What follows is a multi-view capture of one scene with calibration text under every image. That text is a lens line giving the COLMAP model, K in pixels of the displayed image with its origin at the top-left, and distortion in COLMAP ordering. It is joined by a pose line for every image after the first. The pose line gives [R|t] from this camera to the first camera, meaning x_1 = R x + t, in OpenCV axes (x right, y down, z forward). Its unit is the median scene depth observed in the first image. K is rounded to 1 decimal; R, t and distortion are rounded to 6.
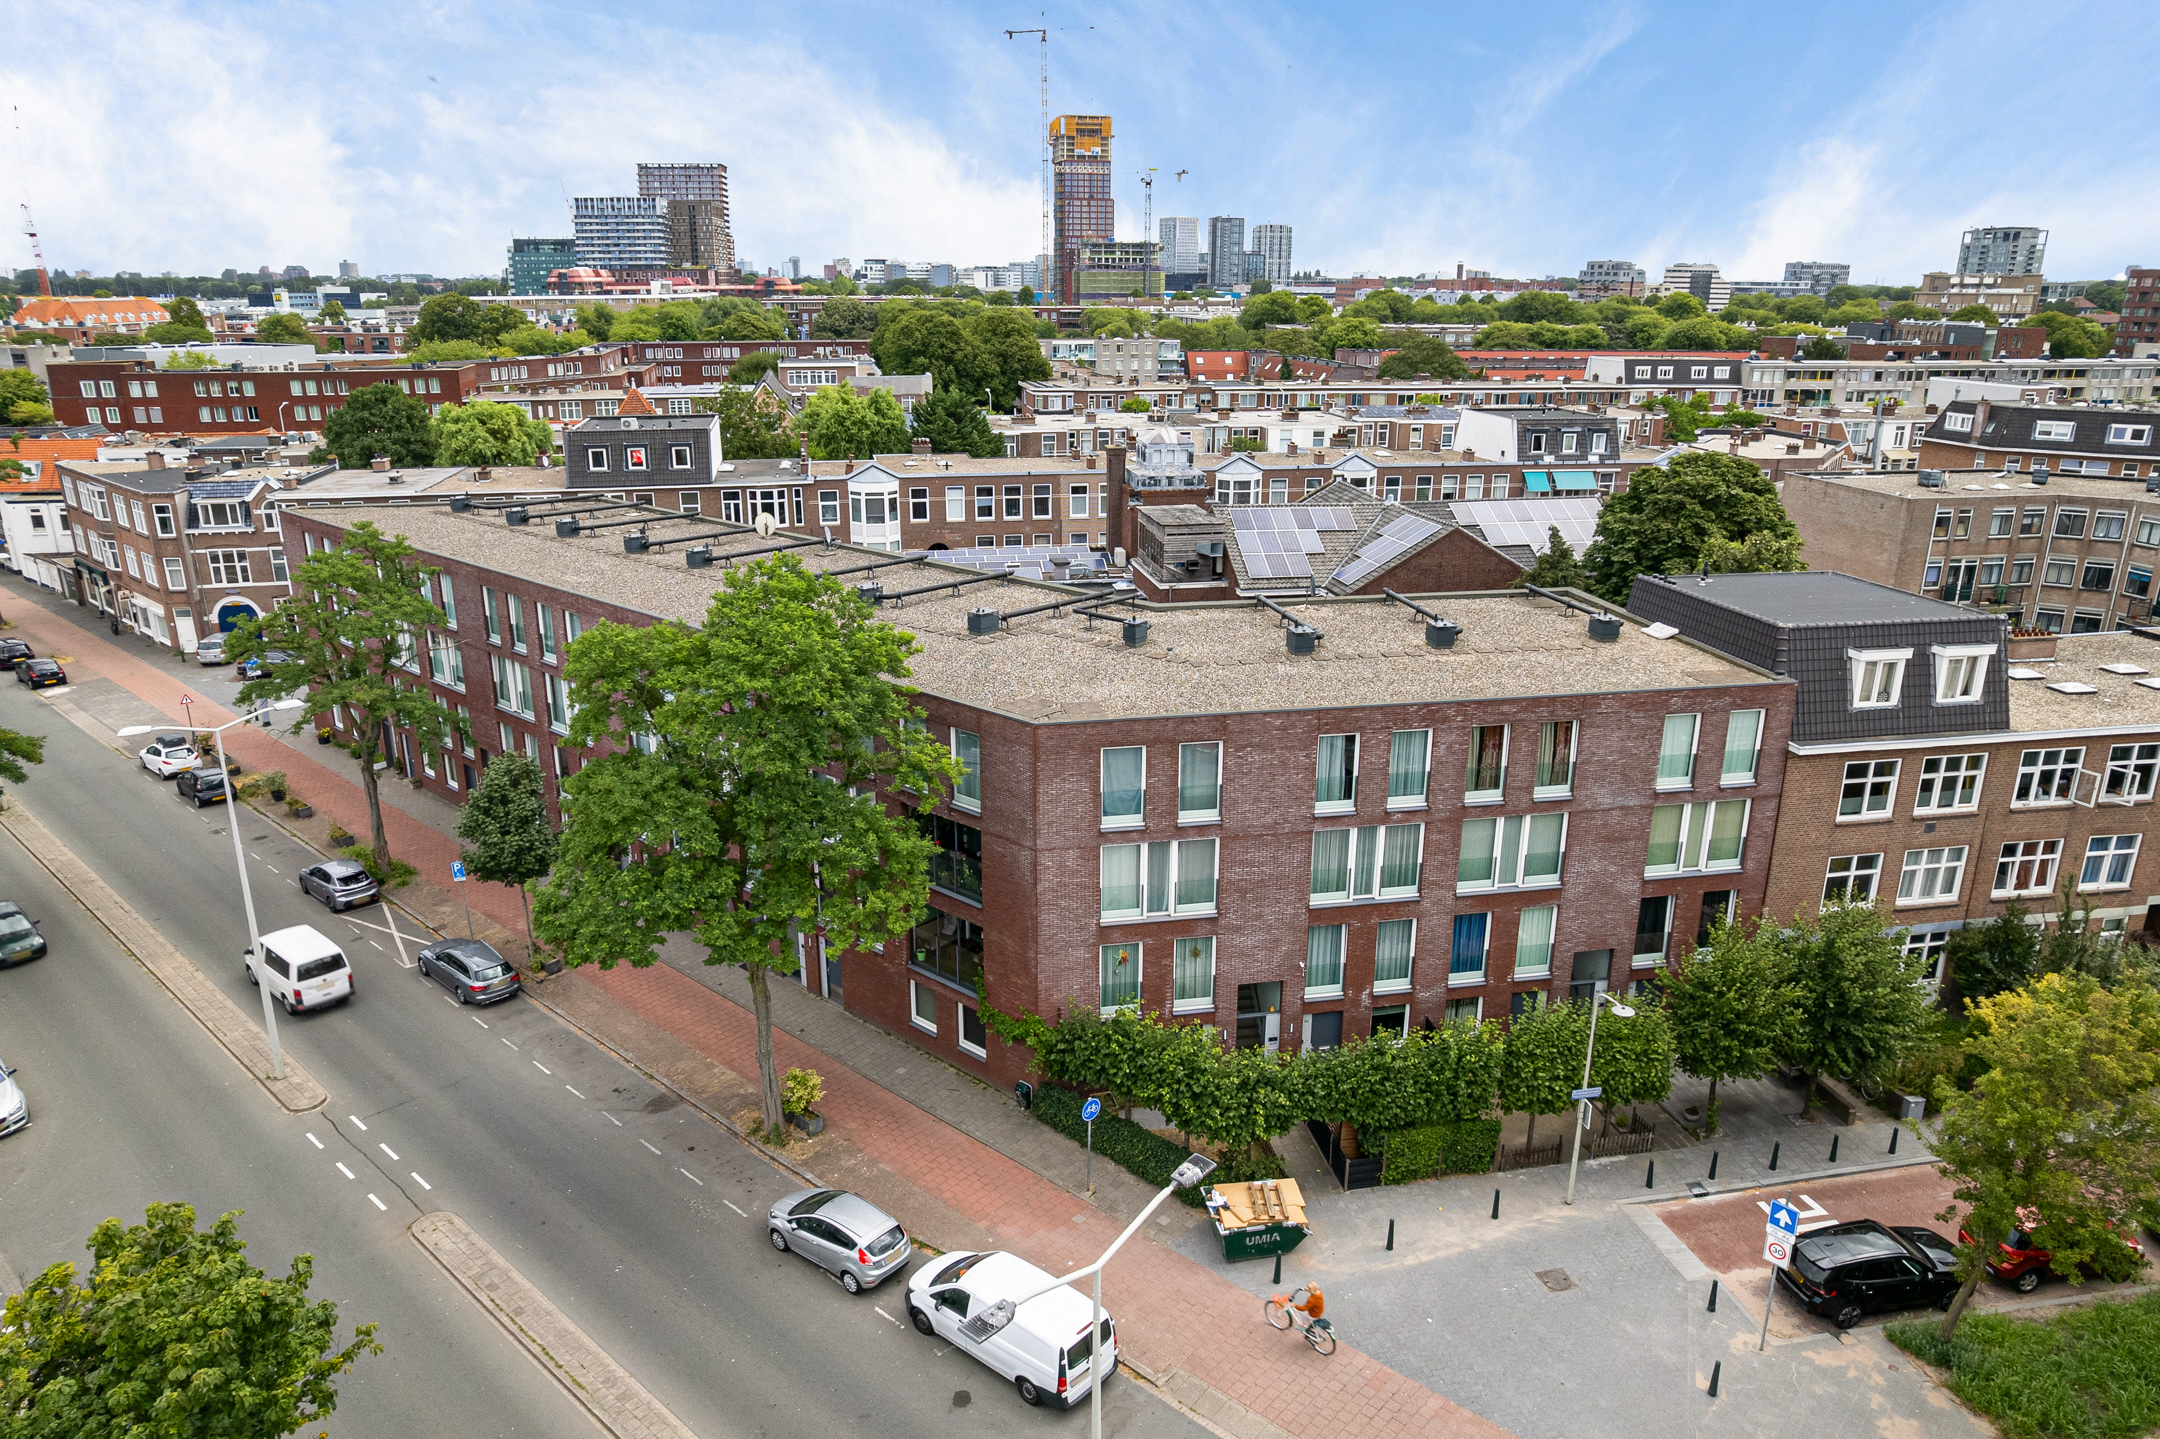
lens RADIAL K [[1402.5, 0, 1080.0], [0, 1402.5, 719.5], [0, 0, 1]] dist [-0.075371, 0.061783]
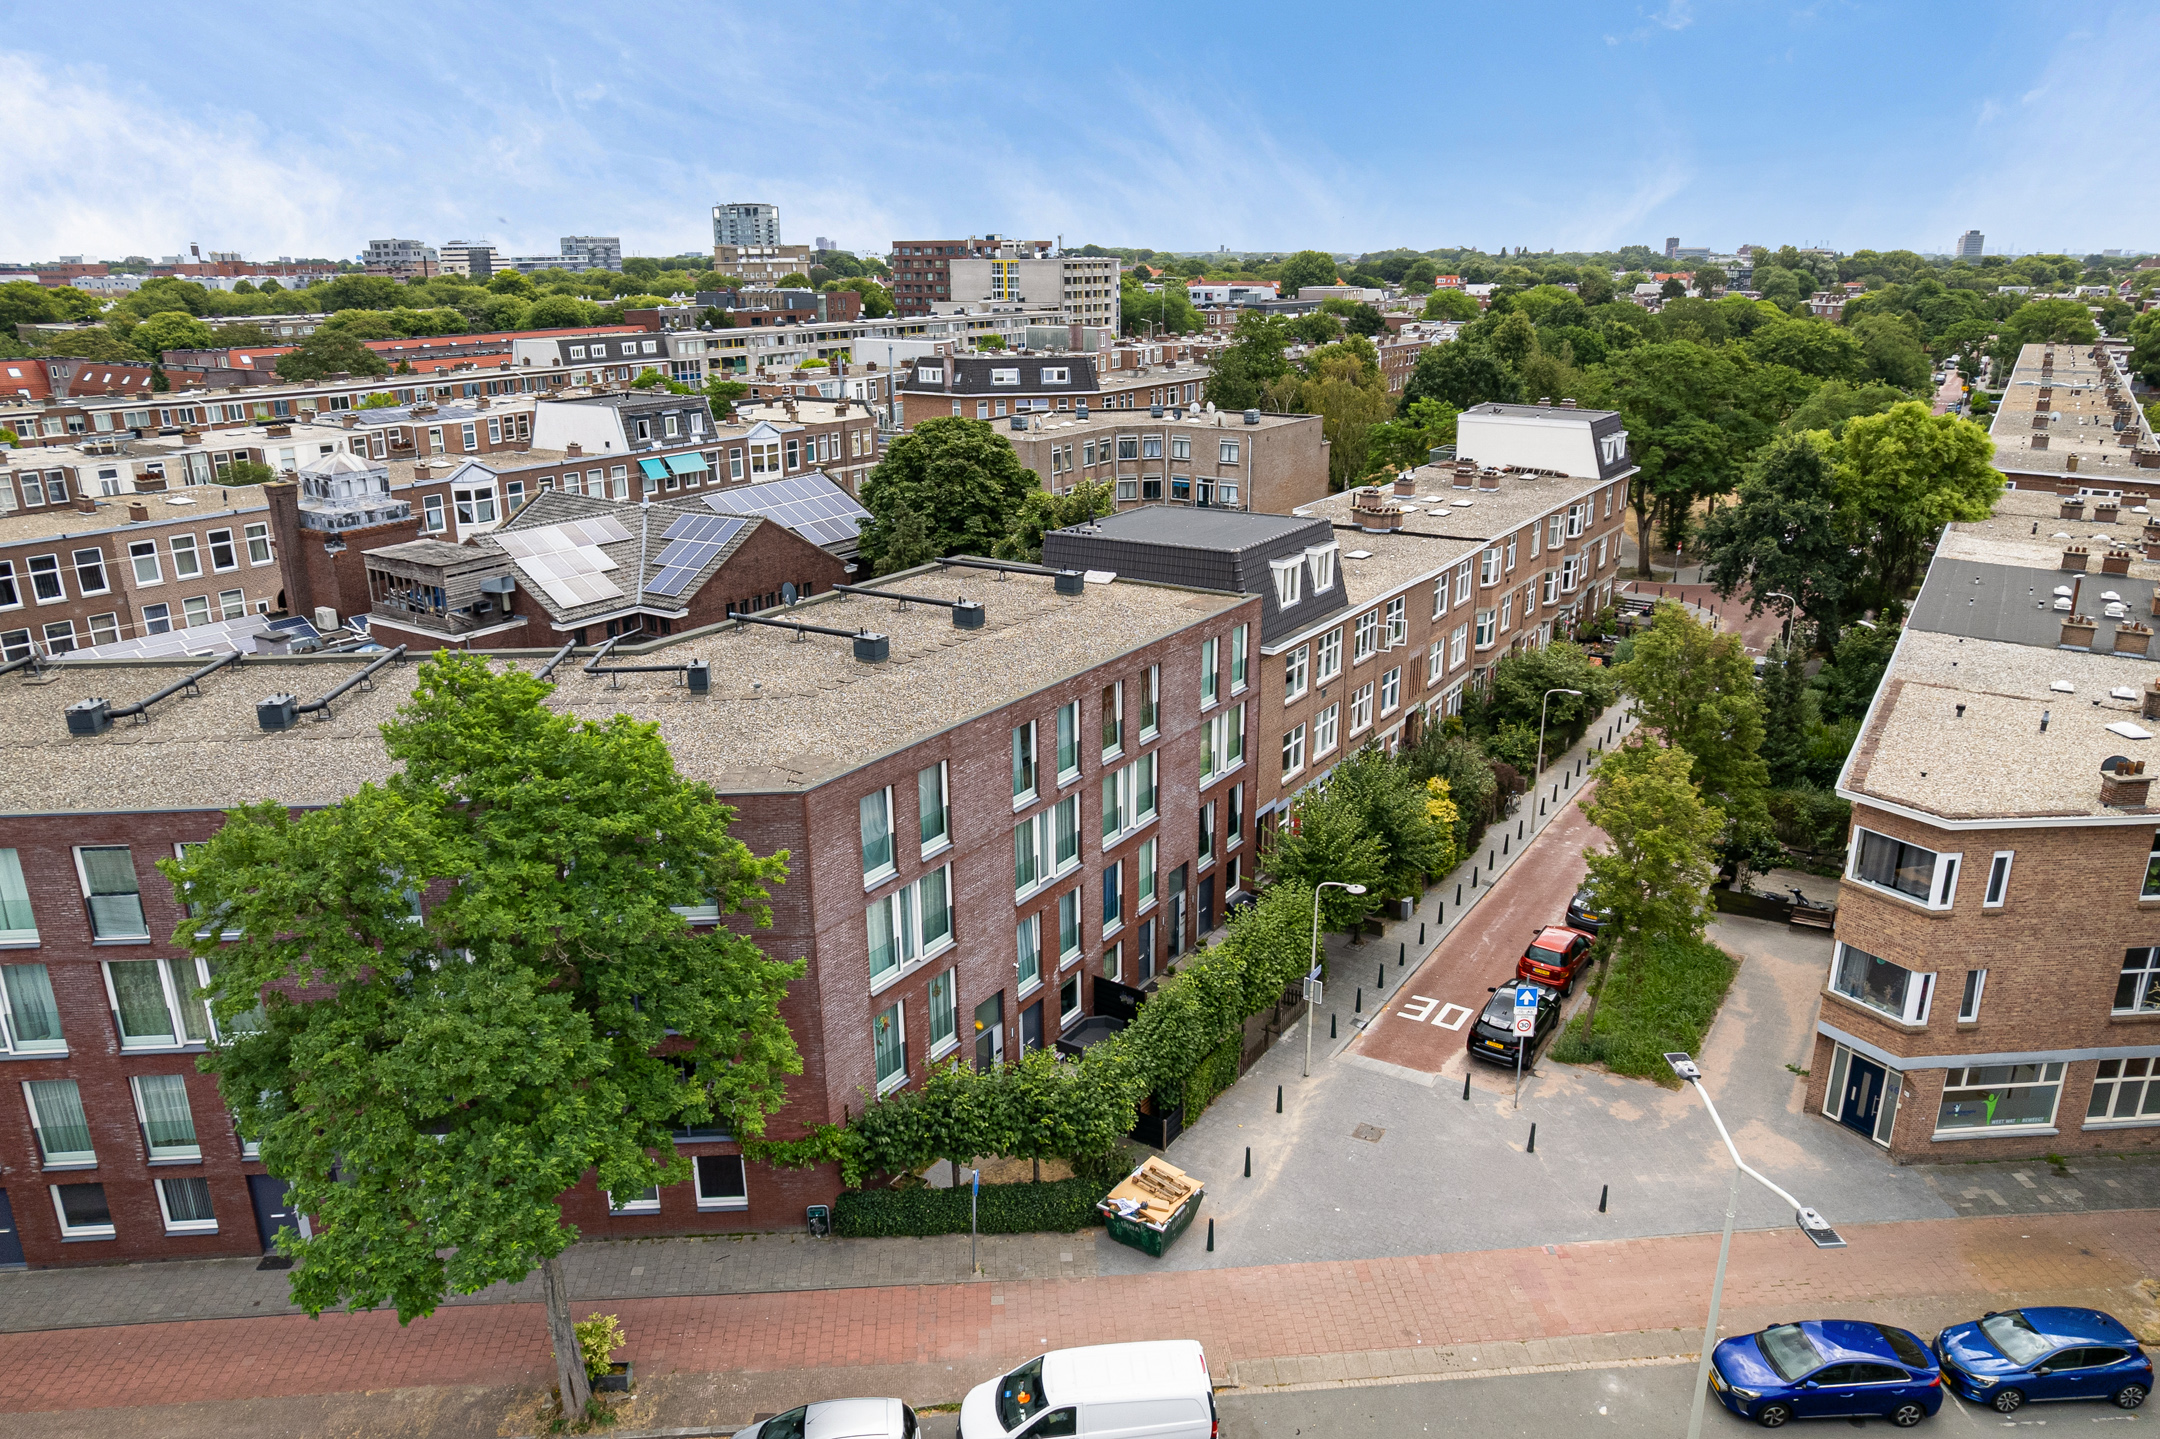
lens RADIAL K [[1447.9, 0, 1080.0], [0, 1447.9, 719.5], [0, 0, 1]] dist [-0.075884, 0.071184]
pose [[0.694638, -0.227440, 0.682458, -0.245131], [0.223875, 0.969940, 0.095378, -0.041400], [-0.683636, 0.086532, 0.724675, 0.118408]]
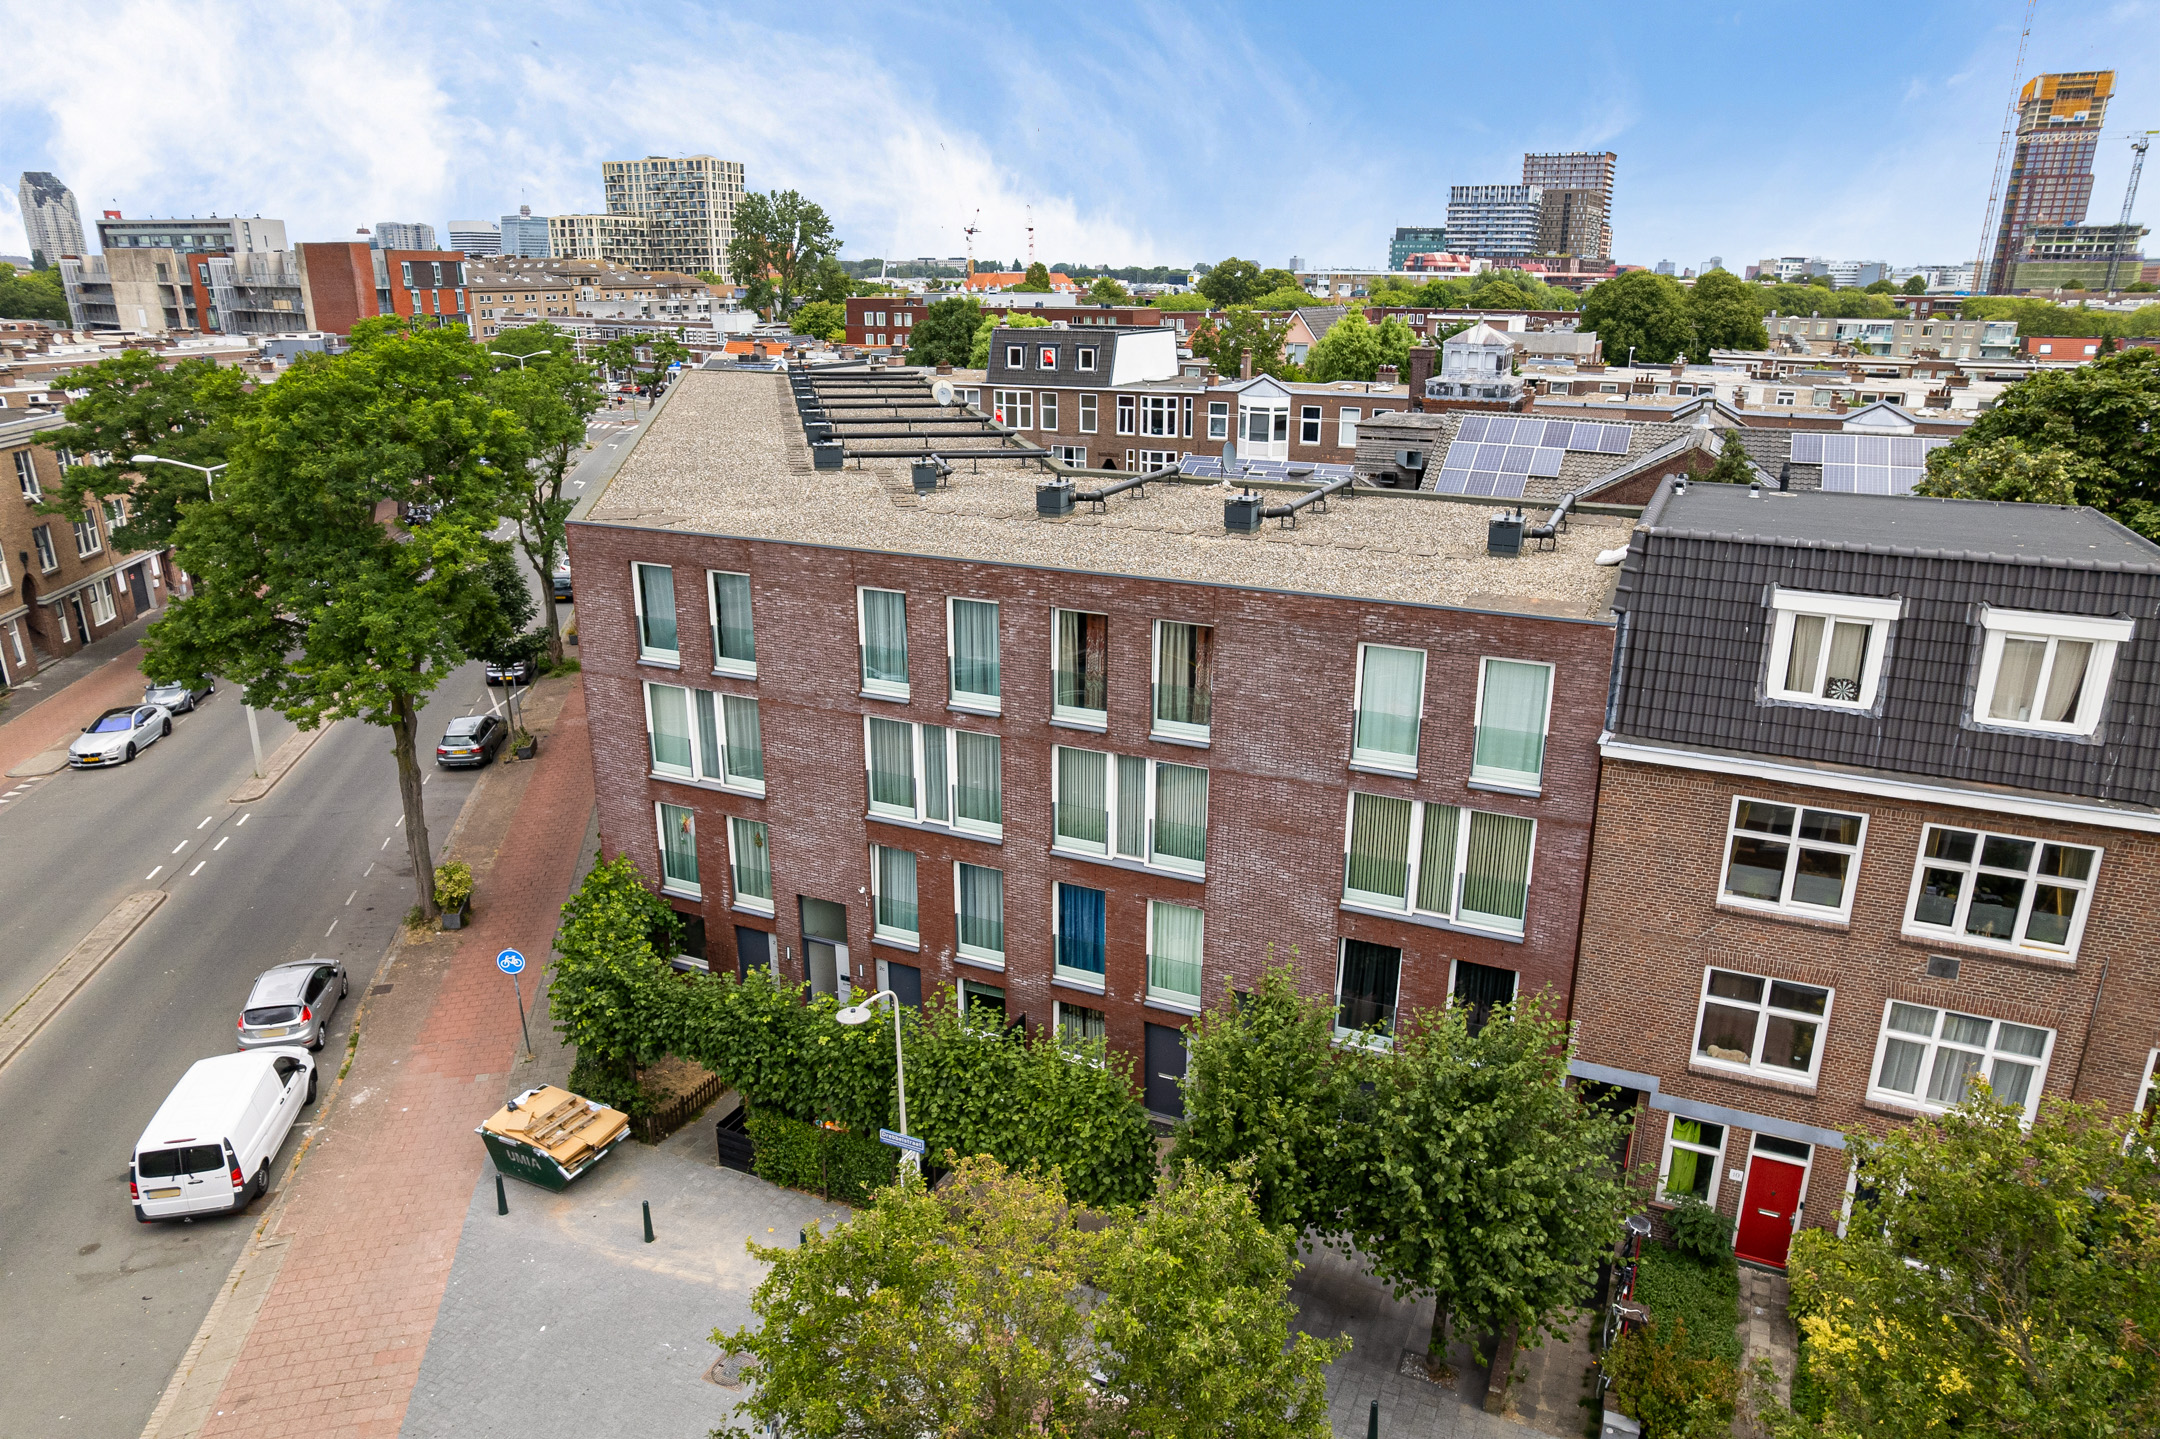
lens RADIAL K [[1361.3, 0, 1080.0], [0, 1361.3, 719.5], [0, 0, 1]] dist [-0.044029, 0.003519]
pose [[0.816315, 0.180153, -0.548794, 0.347827], [-0.175058, 0.982594, 0.062162, 0.007751], [0.550441, 0.045327, 0.833643, 0.231148]]
